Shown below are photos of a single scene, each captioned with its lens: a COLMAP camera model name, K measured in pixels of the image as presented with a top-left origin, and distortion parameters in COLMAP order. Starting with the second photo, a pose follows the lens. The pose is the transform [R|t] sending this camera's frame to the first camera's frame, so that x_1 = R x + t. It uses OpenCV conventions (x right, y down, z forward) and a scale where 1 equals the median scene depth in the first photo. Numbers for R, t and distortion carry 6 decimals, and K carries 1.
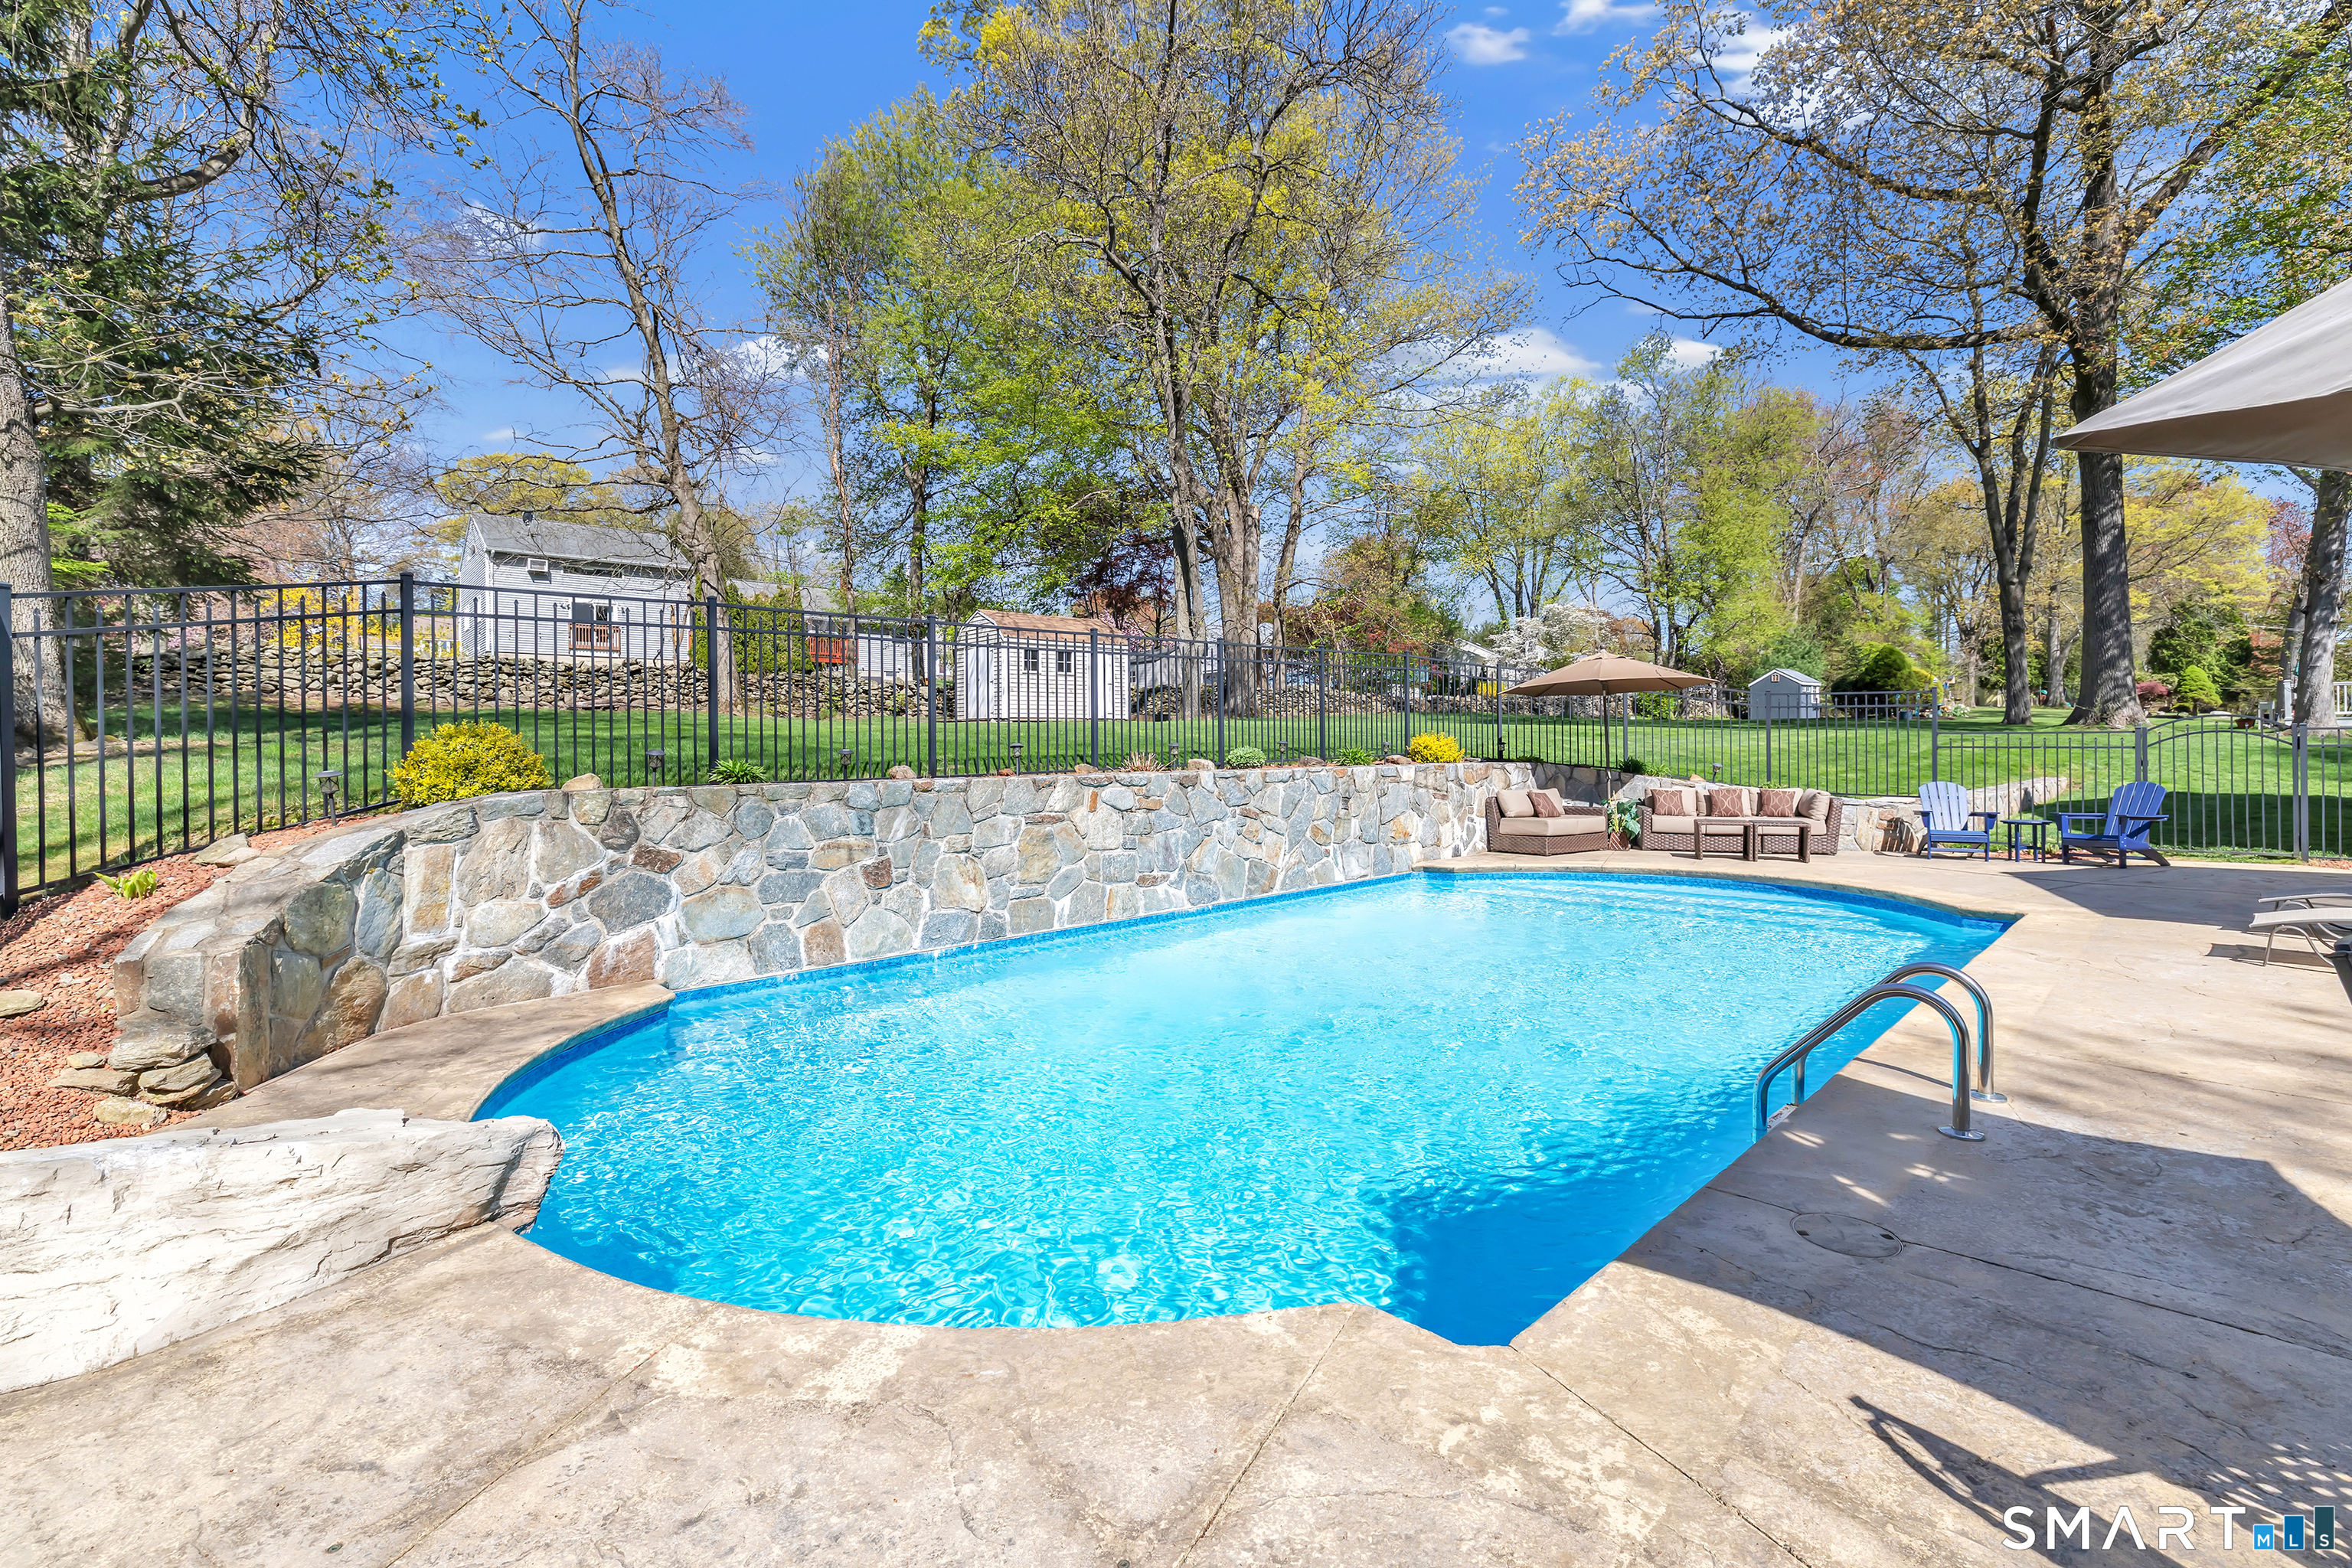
lens RADIAL K [[1061.8, 0, 1166.6], [0, 1061.8, 784.8], [0, 0, 1]] dist [-0.000178, -0.000090]
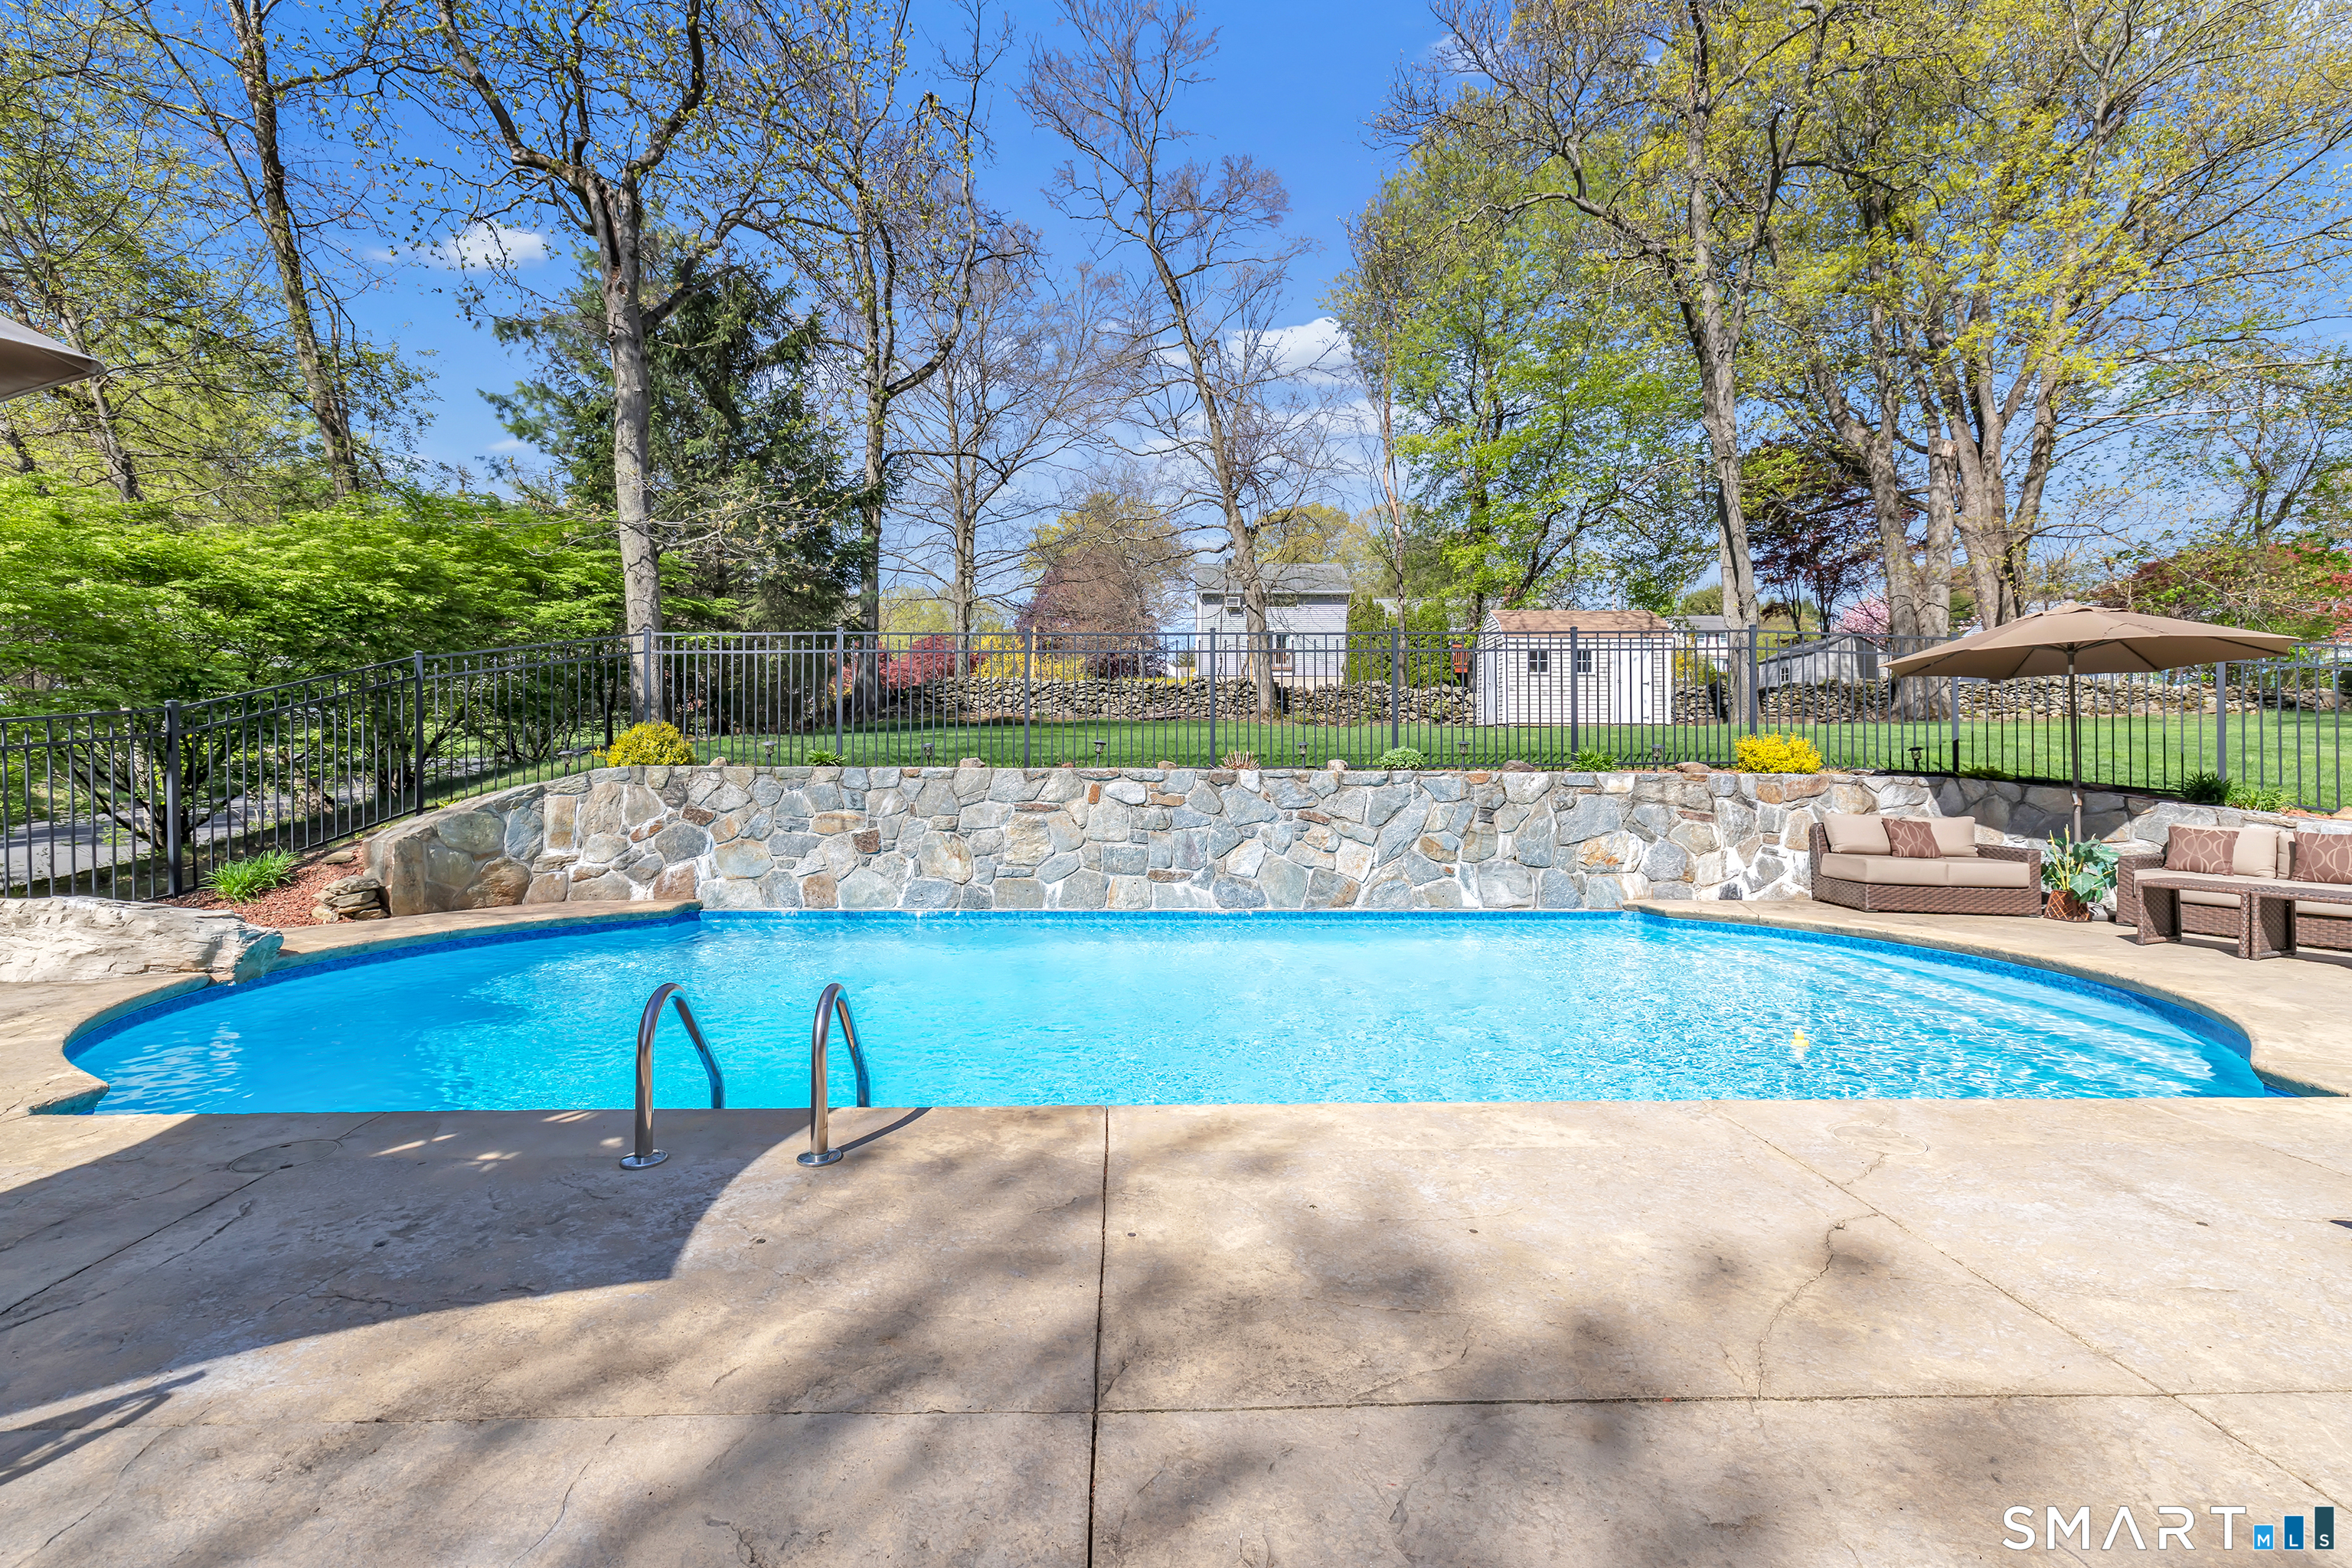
lens RADIAL K [[1061.8, 0, 1167.3], [0, 1061.8, 761.7], [0, 0, 1]] dist [-0.000178, -0.000090]
pose [[0.735864, 0.014554, -0.676972, 0.706532], [-0.037324, 0.999121, -0.019090, 0.000641], [0.676099, 0.039315, 0.735761, 0.271755]]
